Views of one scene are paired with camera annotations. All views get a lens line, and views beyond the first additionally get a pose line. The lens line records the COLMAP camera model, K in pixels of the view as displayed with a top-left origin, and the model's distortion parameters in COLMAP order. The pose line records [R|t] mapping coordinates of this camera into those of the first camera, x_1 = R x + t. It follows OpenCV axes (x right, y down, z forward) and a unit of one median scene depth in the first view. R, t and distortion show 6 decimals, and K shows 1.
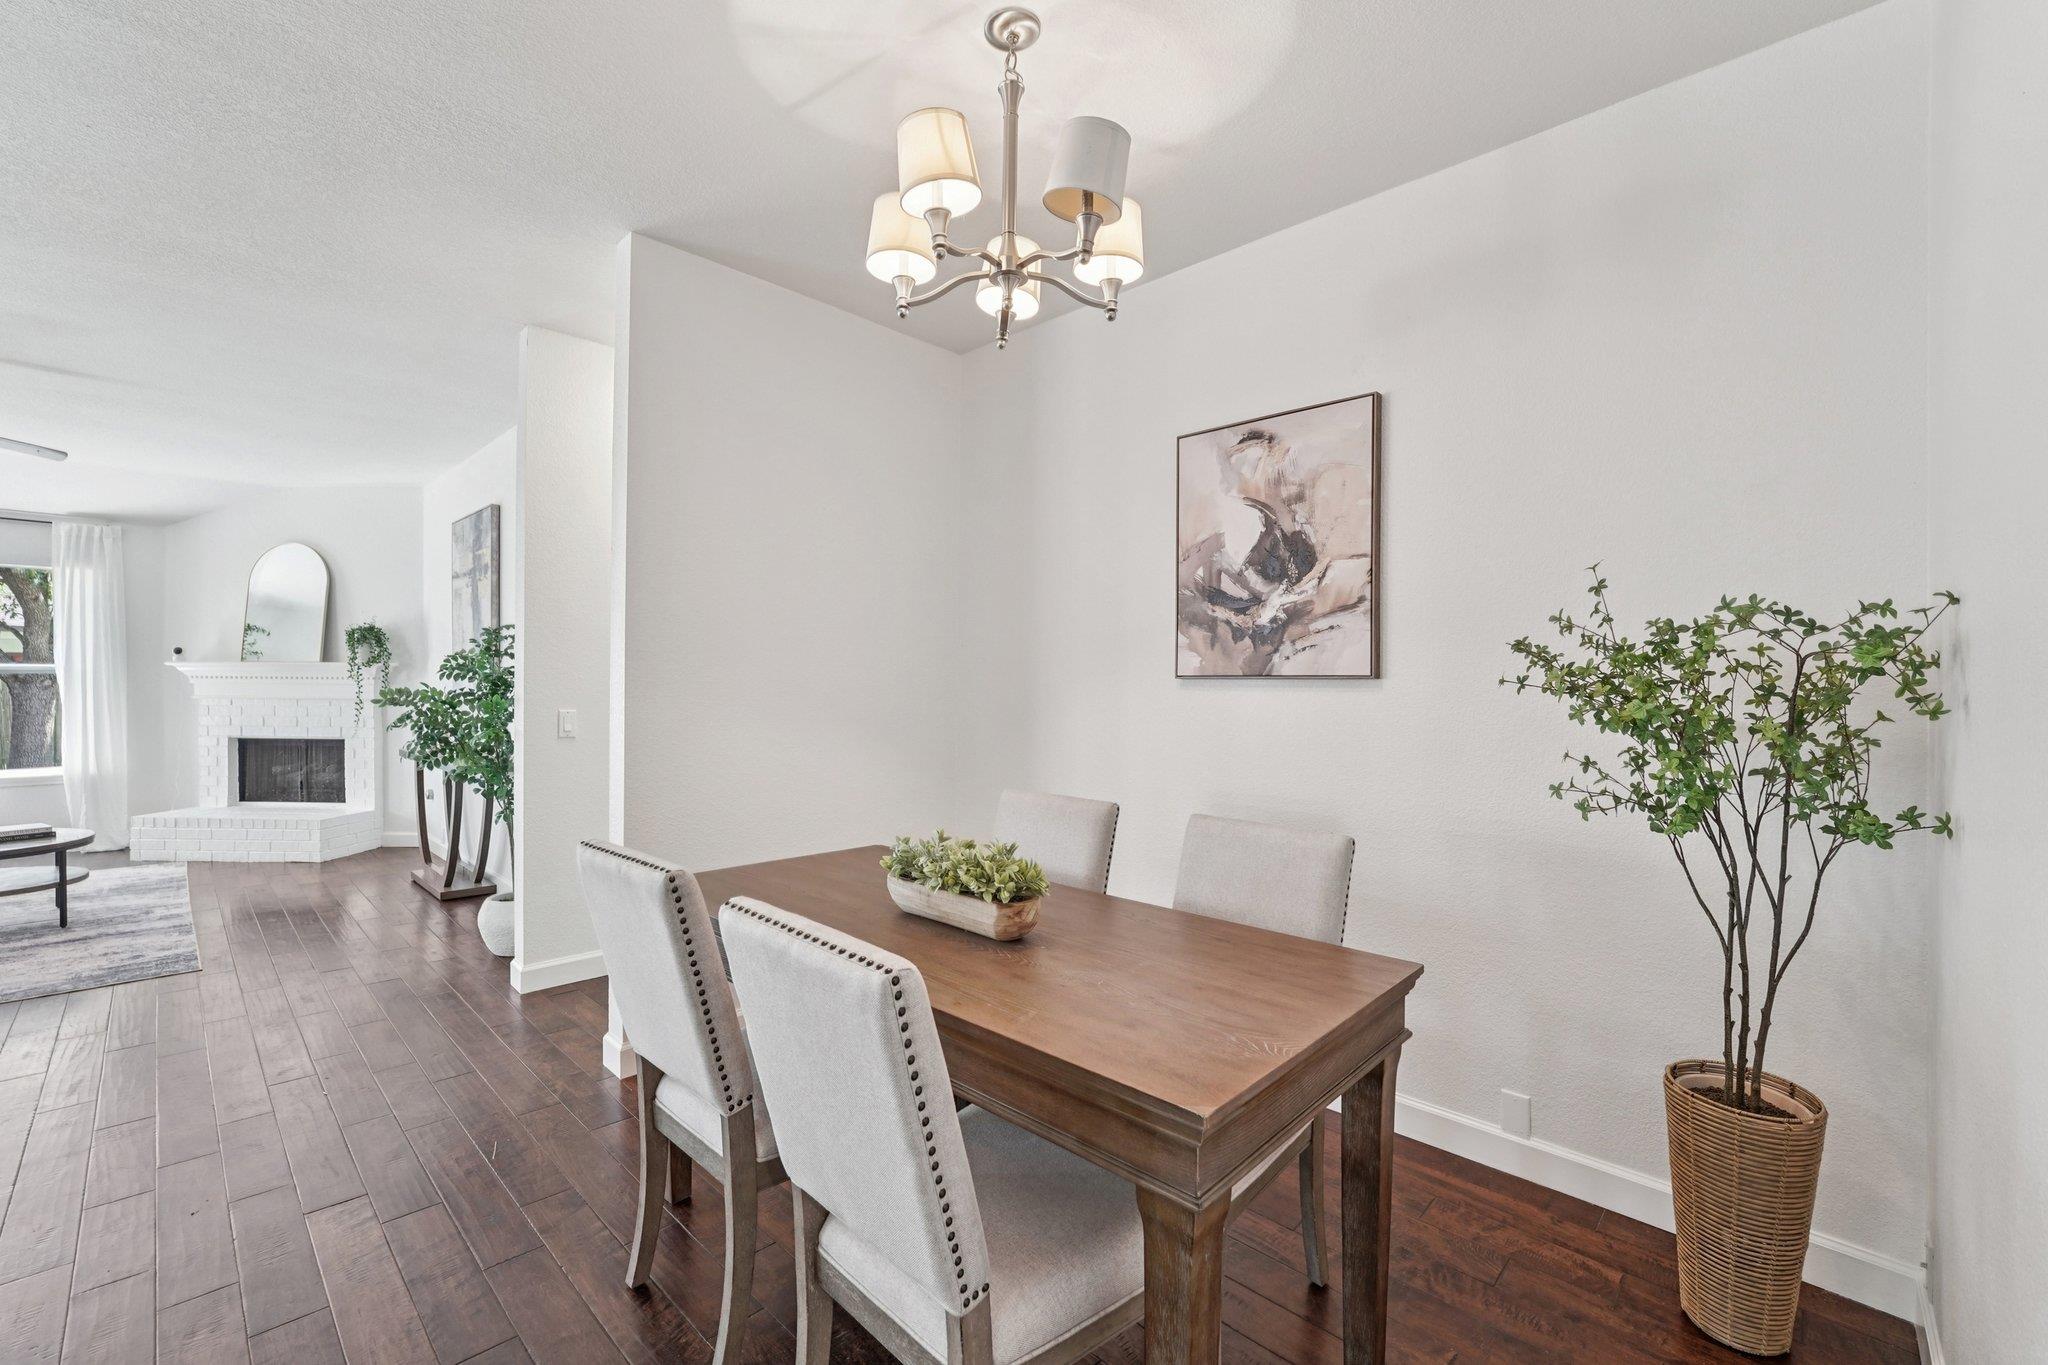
lens RADIAL K [[854.8, 0, 1011.4], [0, 854.8, 683.6], [0, 0, 1]] dist [-0.027831, 0.003432]
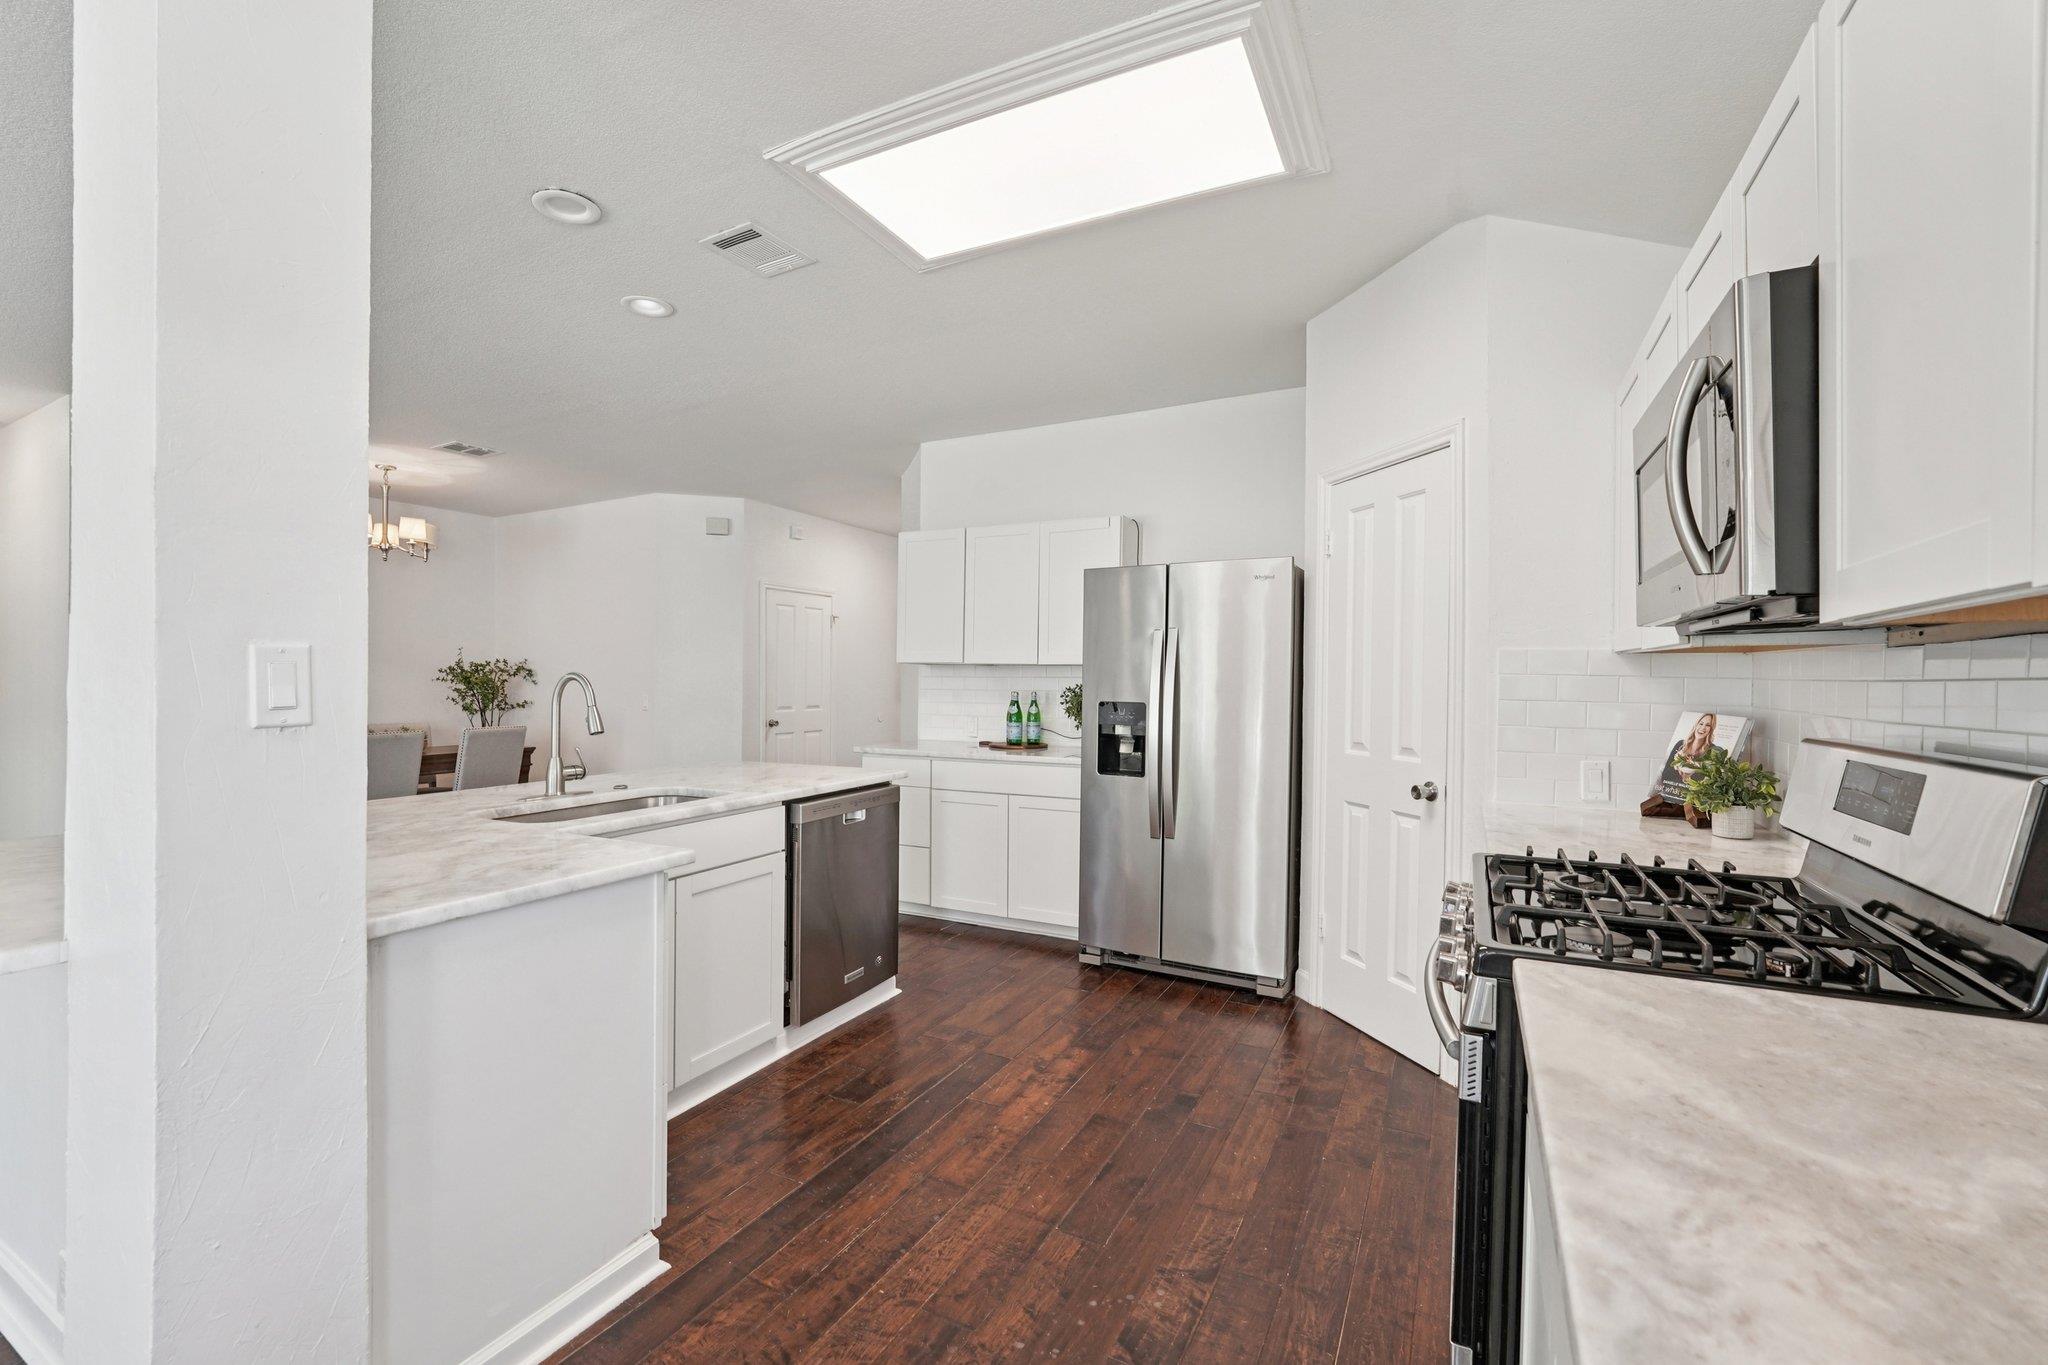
lens RADIAL K [[854.8, 0, 1013.9], [0, 854.8, 694.6], [0, 0, 1]] dist [-0.027831, 0.003432]
pose [[-0.290374, -0.020567, 0.956692, -1.654255], [0.000837, 0.999763, 0.021747, -0.002394], [-0.956913, 0.007115, -0.290288, -0.137083]]
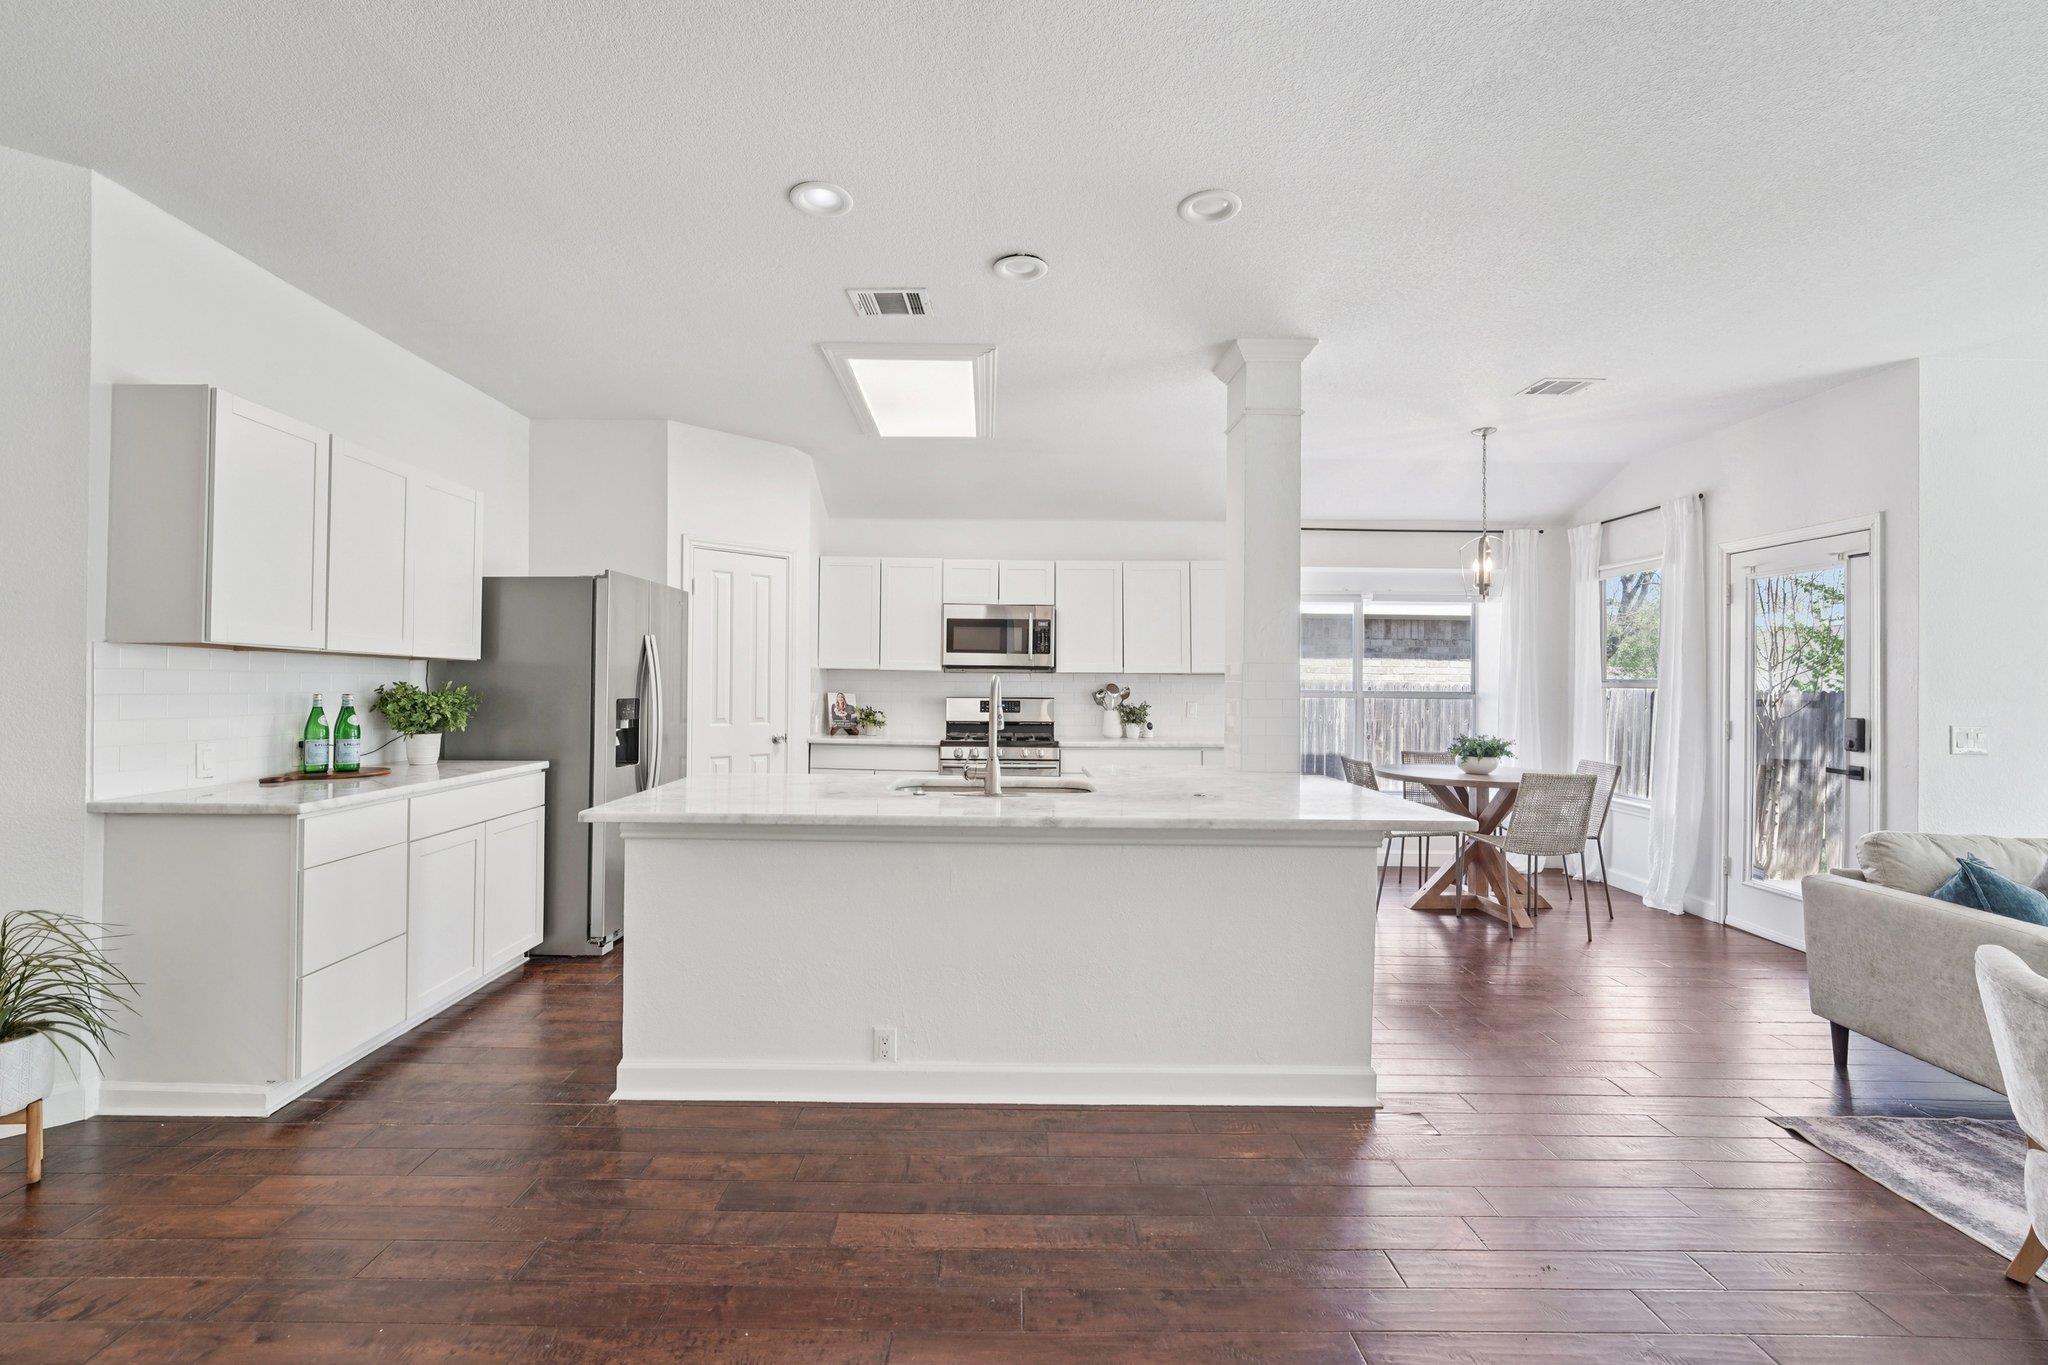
lens RADIAL K [[854.8, 0, 1009.4], [0, 854.8, 686.3], [0, 0, 1]] dist [-0.027831, 0.003432]
pose [[-0.711044, -0.008899, -0.703091, -0.455770], [-0.019427, 0.999787, 0.006992, -0.004973], [0.702879, 0.018631, -0.711065, 0.502855]]
